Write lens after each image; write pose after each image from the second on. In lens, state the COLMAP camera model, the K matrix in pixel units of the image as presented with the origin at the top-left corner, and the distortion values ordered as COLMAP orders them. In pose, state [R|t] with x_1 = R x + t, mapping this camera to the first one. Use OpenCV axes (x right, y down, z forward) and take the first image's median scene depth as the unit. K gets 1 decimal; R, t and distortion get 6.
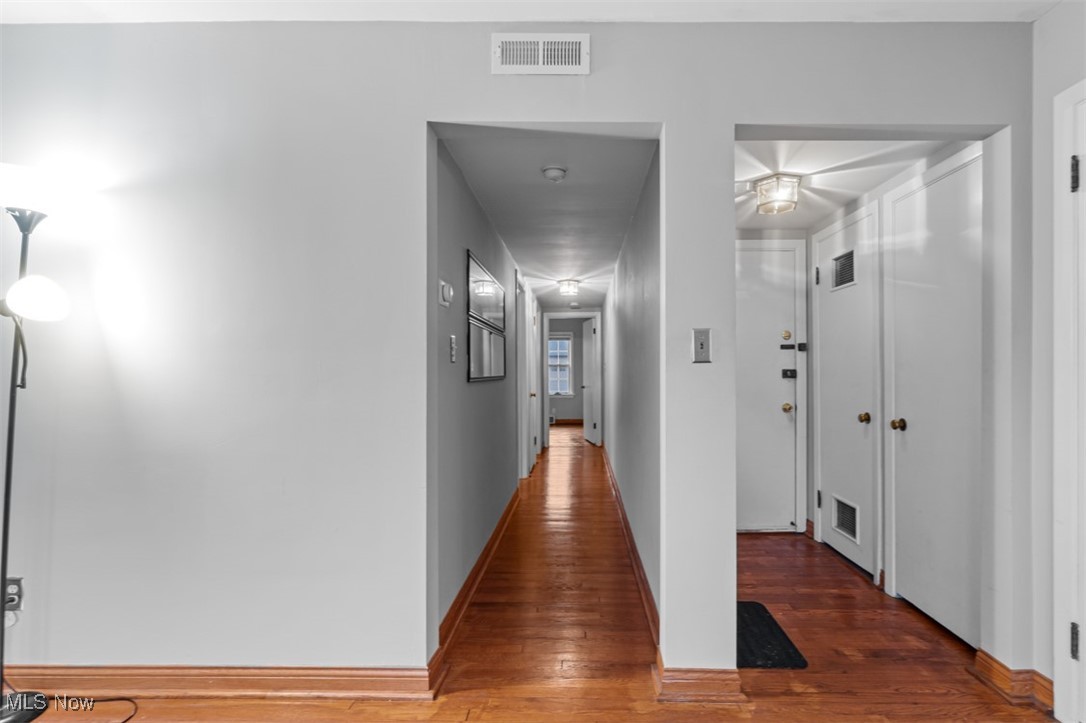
lens RADIAL K [[489.7, 0, 582.4], [0, 489.7, 373.1], [0, 0, 1]] dist [-0.004902, 0.003733]
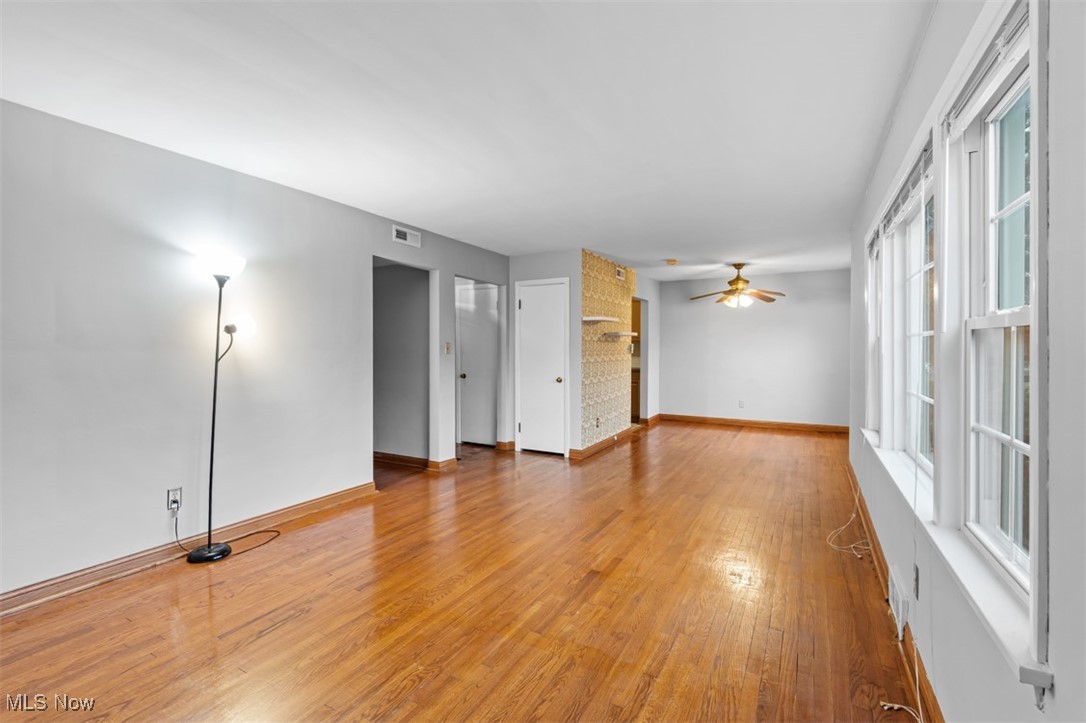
lens RADIAL K [[480.0, 0, 536.2], [0, 480.0, 351.6], [0, 0, 1]] dist [-0.000817, 0.000291]
pose [[0.494088, -0.002323, 0.869409, -1.367875], [0.000809, 0.999997, 0.002212, -0.030676], [-0.869412, -0.000389, 0.494088, -0.600108]]
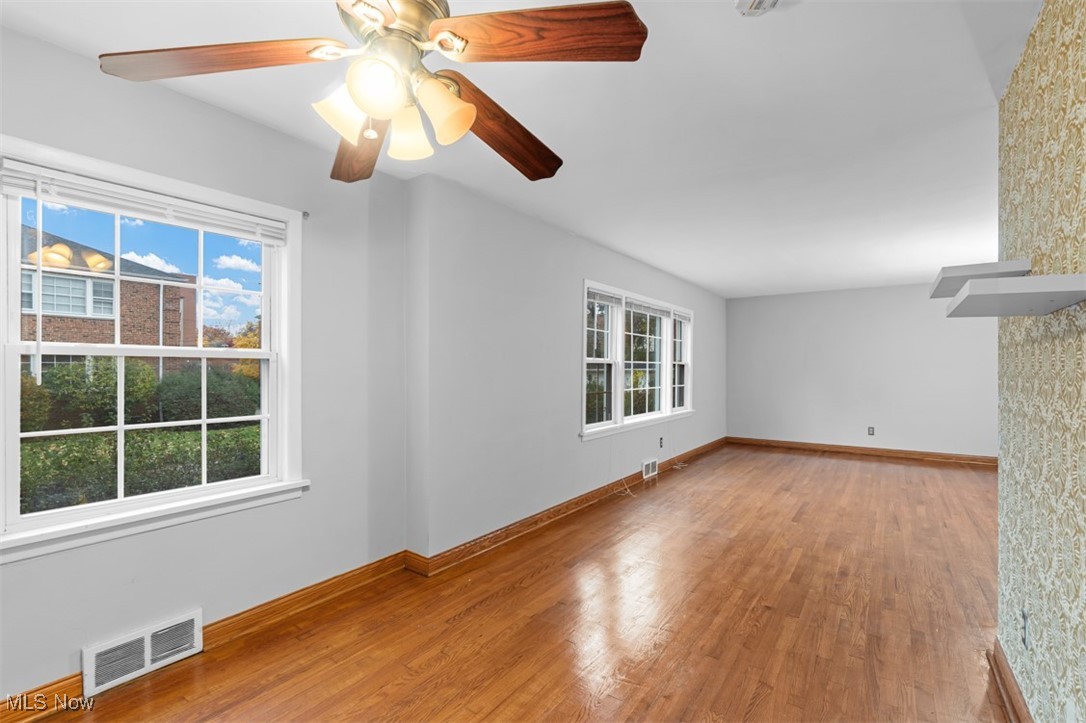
lens RADIAL K [[488.0, 0, 542.6], [0, 488.0, 368.8], [0, 0, 1]] dist [-0.004088, -0.000081]
pose [[-0.581205, 0.003062, -0.813751, 1.794275], [-0.002711, 0.999980, 0.005699, -0.041001], [0.813753, 0.005518, -0.581185, 0.151827]]
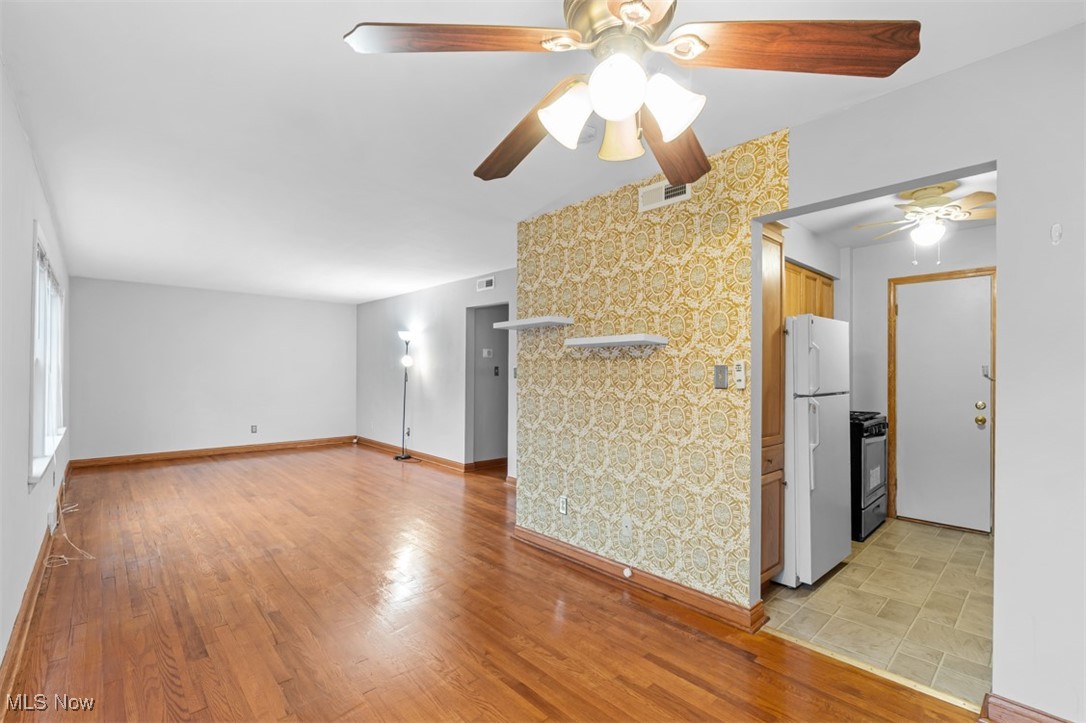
lens RADIAL K [[482.1, 0, 542.6], [0, 482.1, 371.9], [0, 0, 1]] dist [-0.000981, 0.000343]
pose [[0.678306, 0.007850, -0.734738, 1.779416], [-0.011611, 0.999933, -0.000035, -0.041315], [0.734688, 0.008555, 0.678352, -0.640451]]
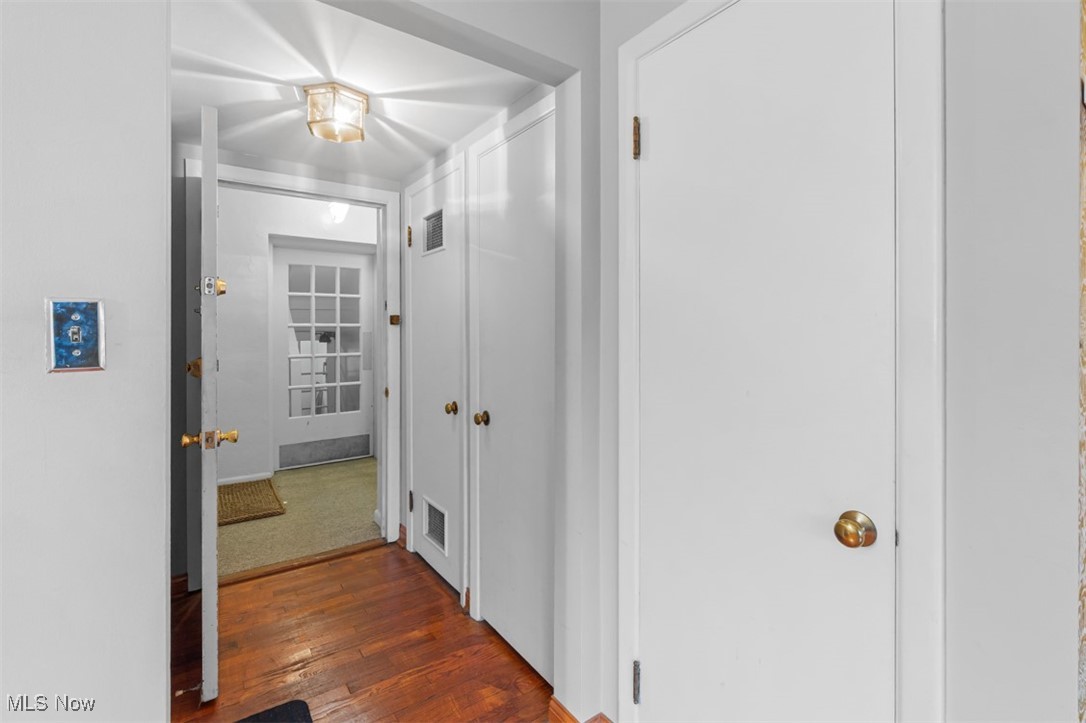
lens RADIAL K [[488.1, 0, 524.4], [0, 488.1, 330.1], [0, 0, 1]] dist [-0.000107, 0.000165]
pose [[0.829627, 0.006301, 0.558283, 0.230393], [-0.001373, 0.999956, -0.009246, -0.039247], [-0.558317, 0.006904, 0.829599, 0.252462]]
